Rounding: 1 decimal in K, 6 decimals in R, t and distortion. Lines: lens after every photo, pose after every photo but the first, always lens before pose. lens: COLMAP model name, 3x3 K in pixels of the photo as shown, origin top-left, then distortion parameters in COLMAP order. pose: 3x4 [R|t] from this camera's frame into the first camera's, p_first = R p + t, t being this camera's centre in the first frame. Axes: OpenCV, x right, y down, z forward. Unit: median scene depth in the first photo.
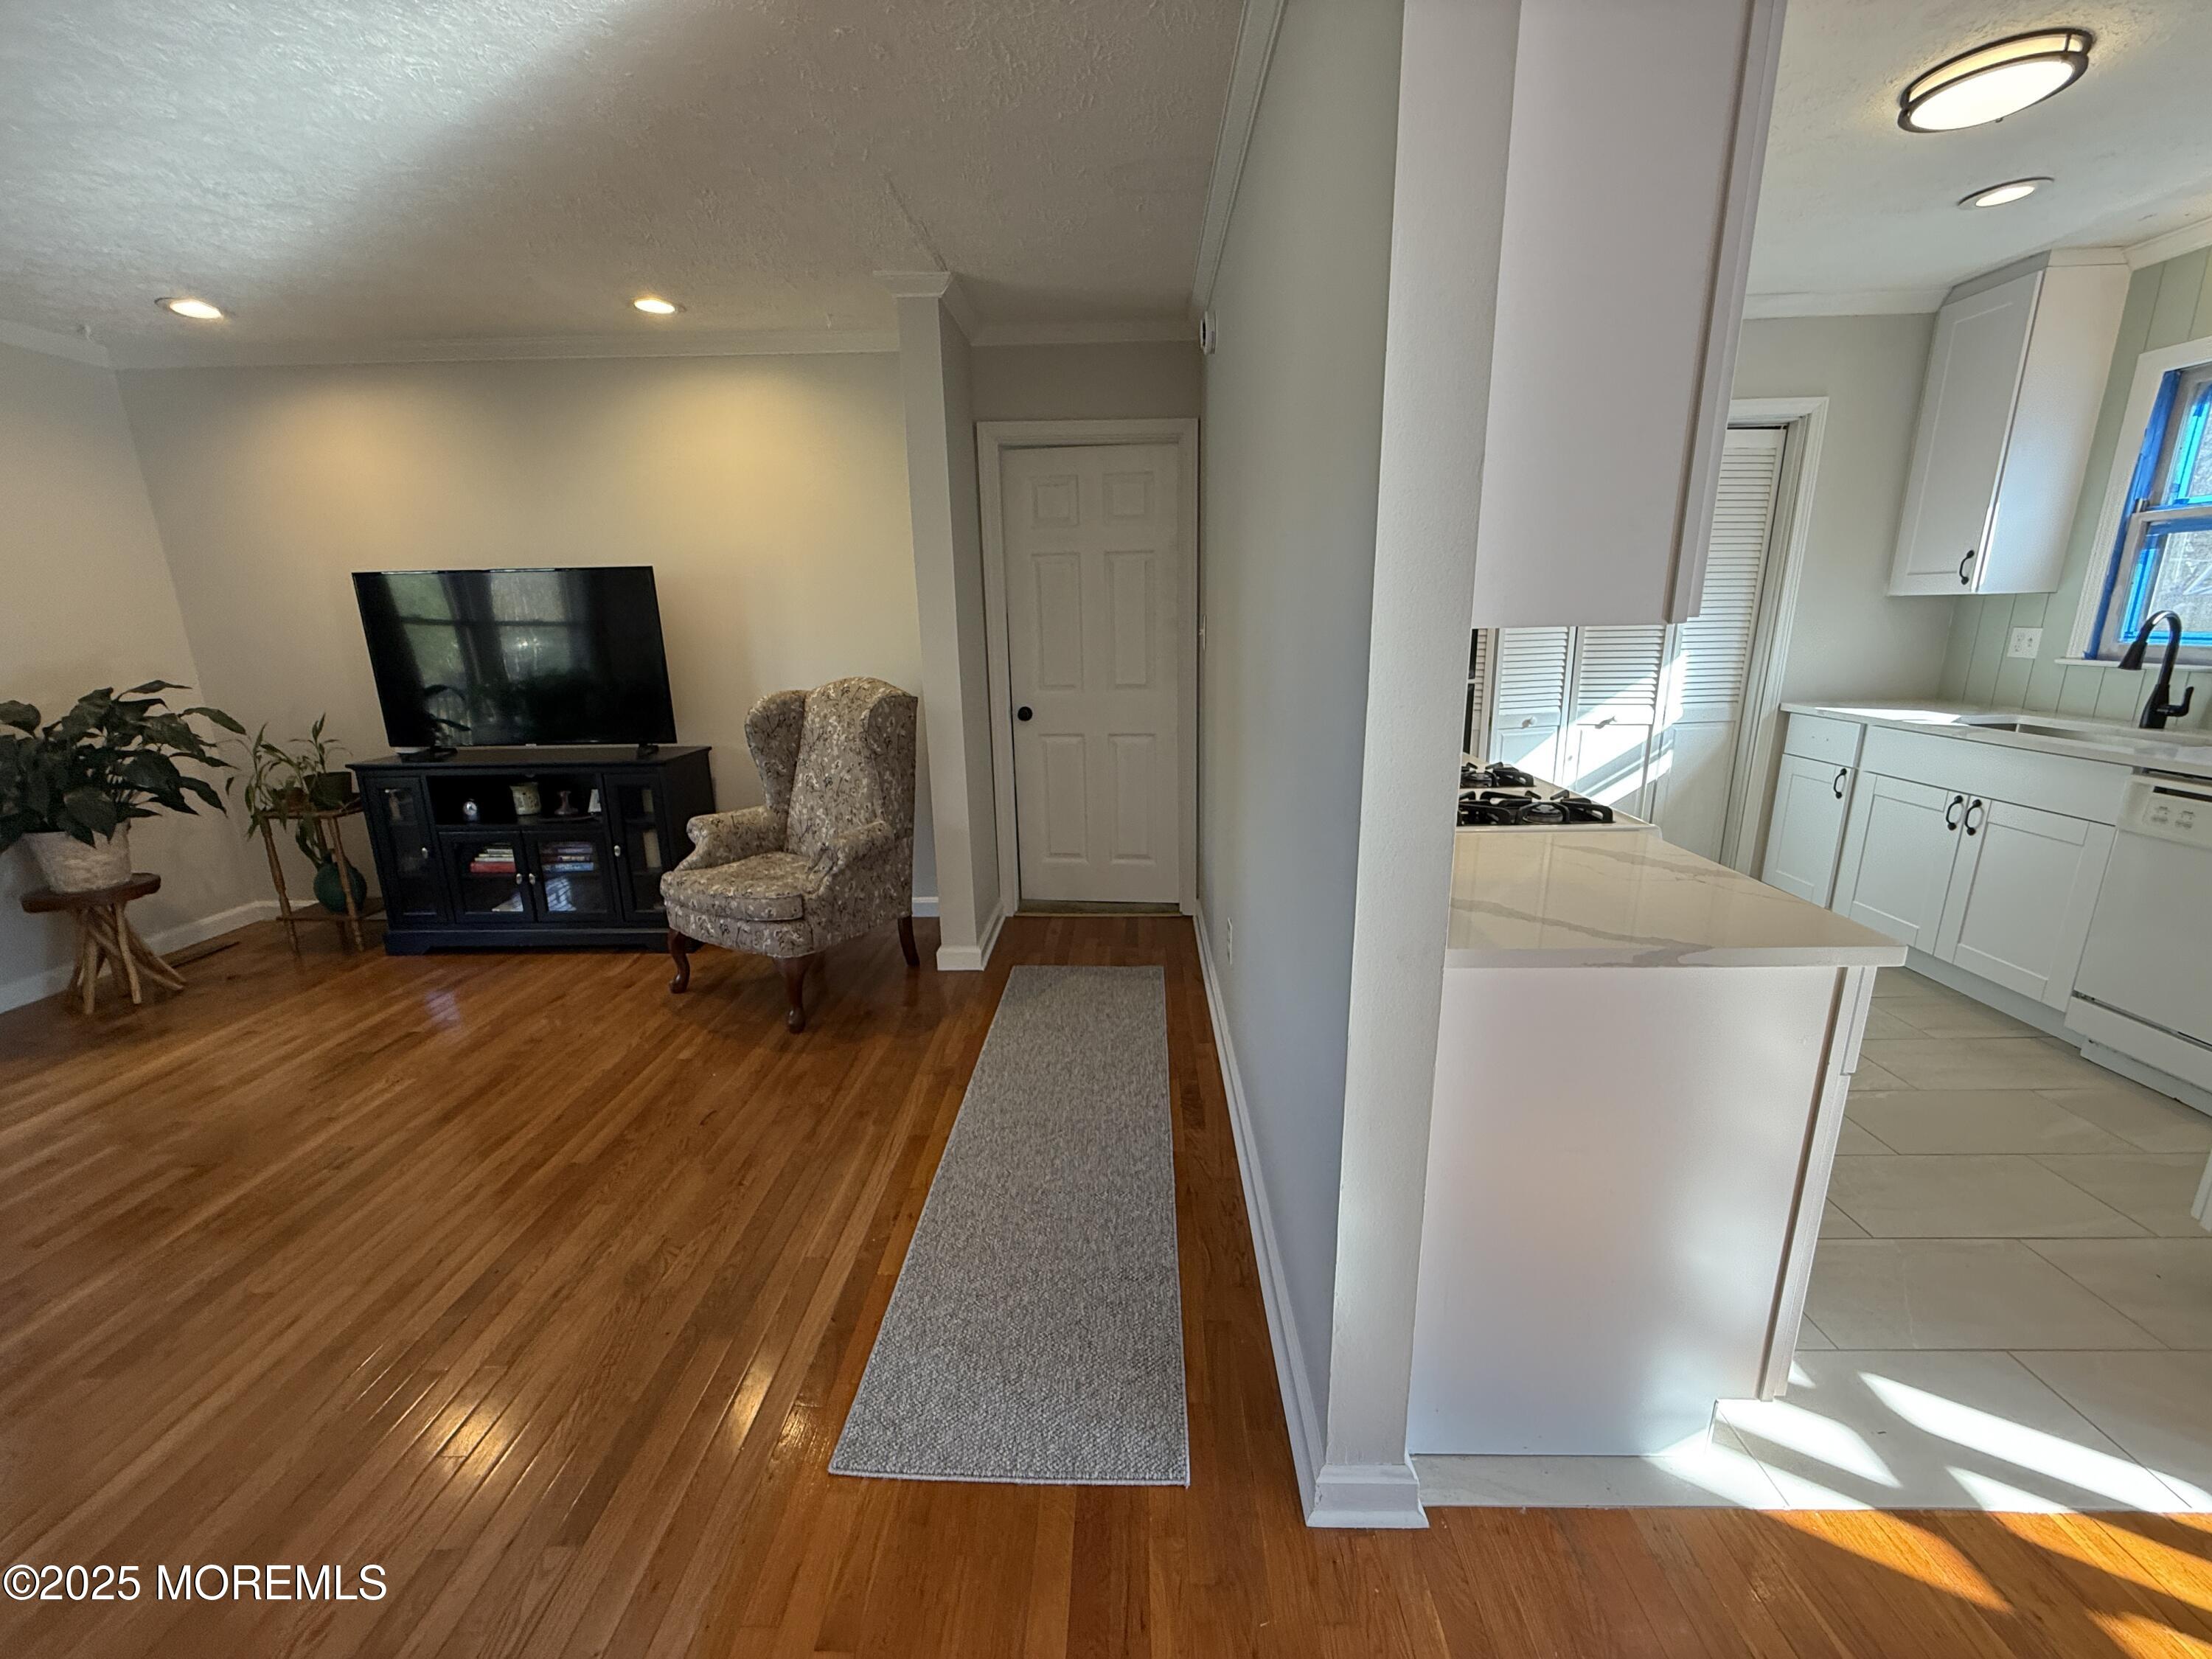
lens RADIAL K [[877.1, 0, 1103.5], [0, 877.1, 832.4], [0, 0, 1]] dist [0.000320, -0.000861]
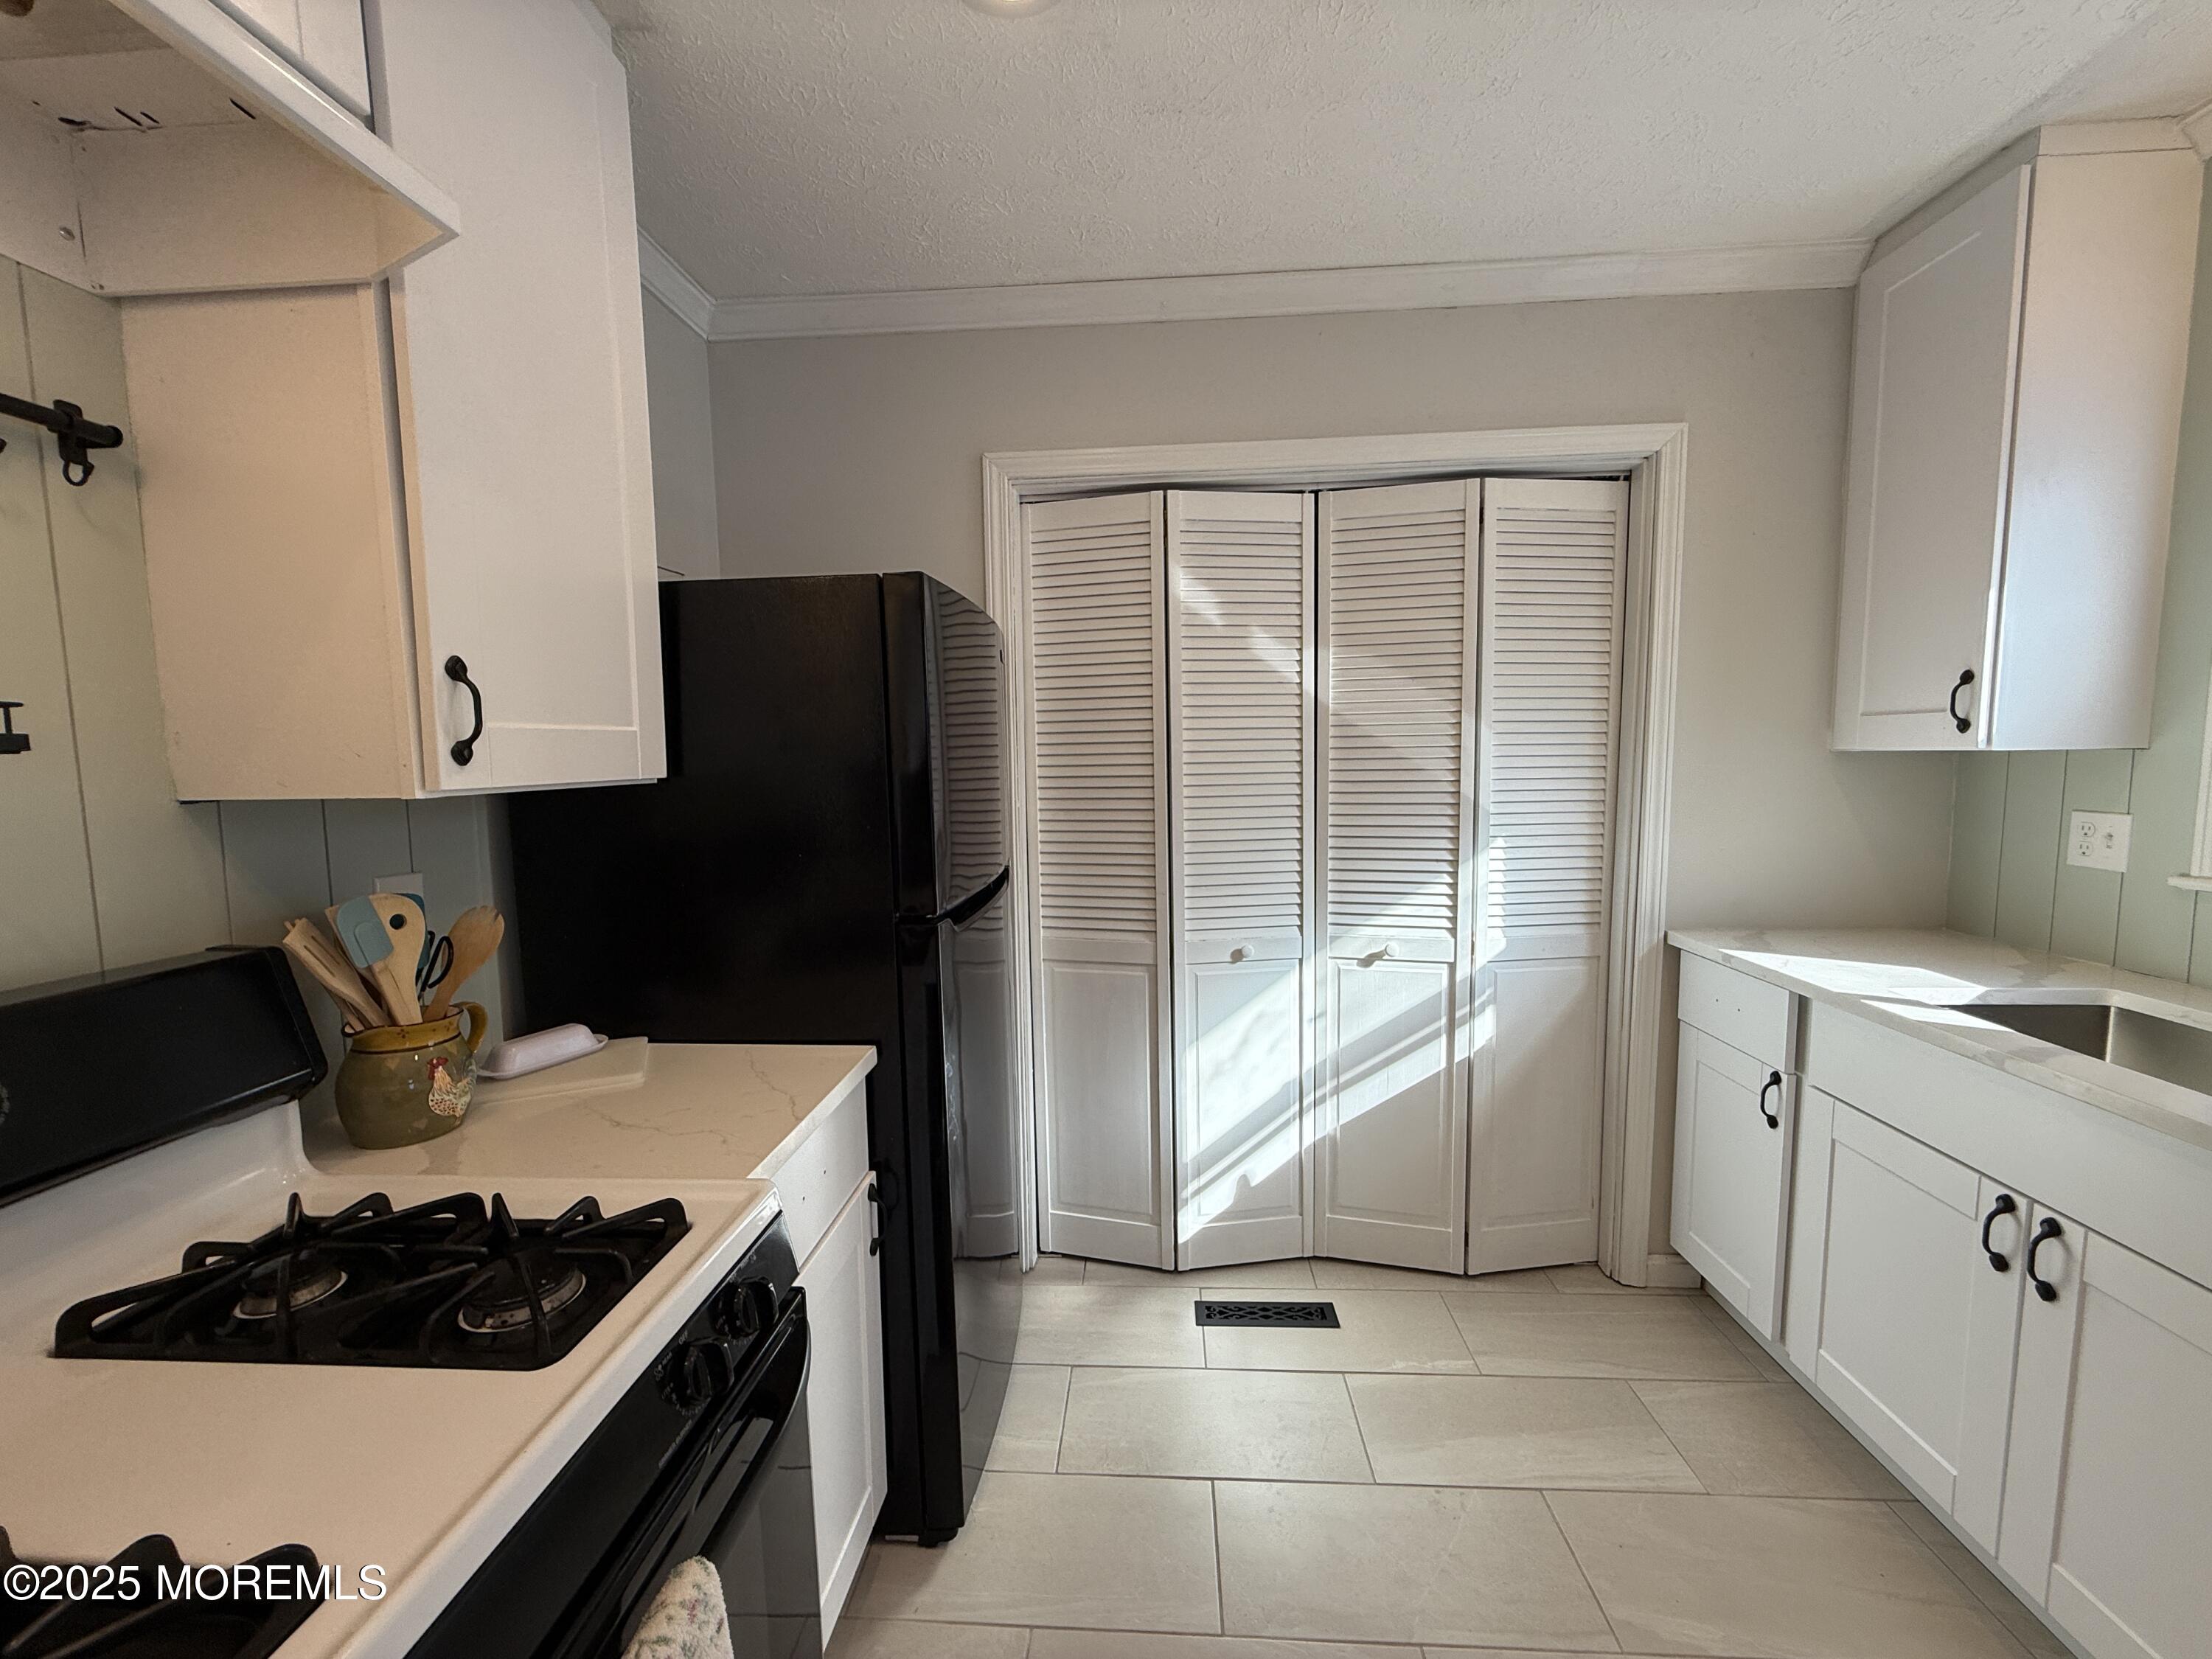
lens RADIAL K [[877.1, 0, 1105.9], [0, 877.1, 832.8], [0, 0, 1]] dist [0.000320, -0.000861]
pose [[0.999377, 0.011434, -0.033392, 0.484059], [-0.016498, 0.987686, -0.155577, -0.132389], [0.031202, 0.156031, 0.987259, 0.471711]]
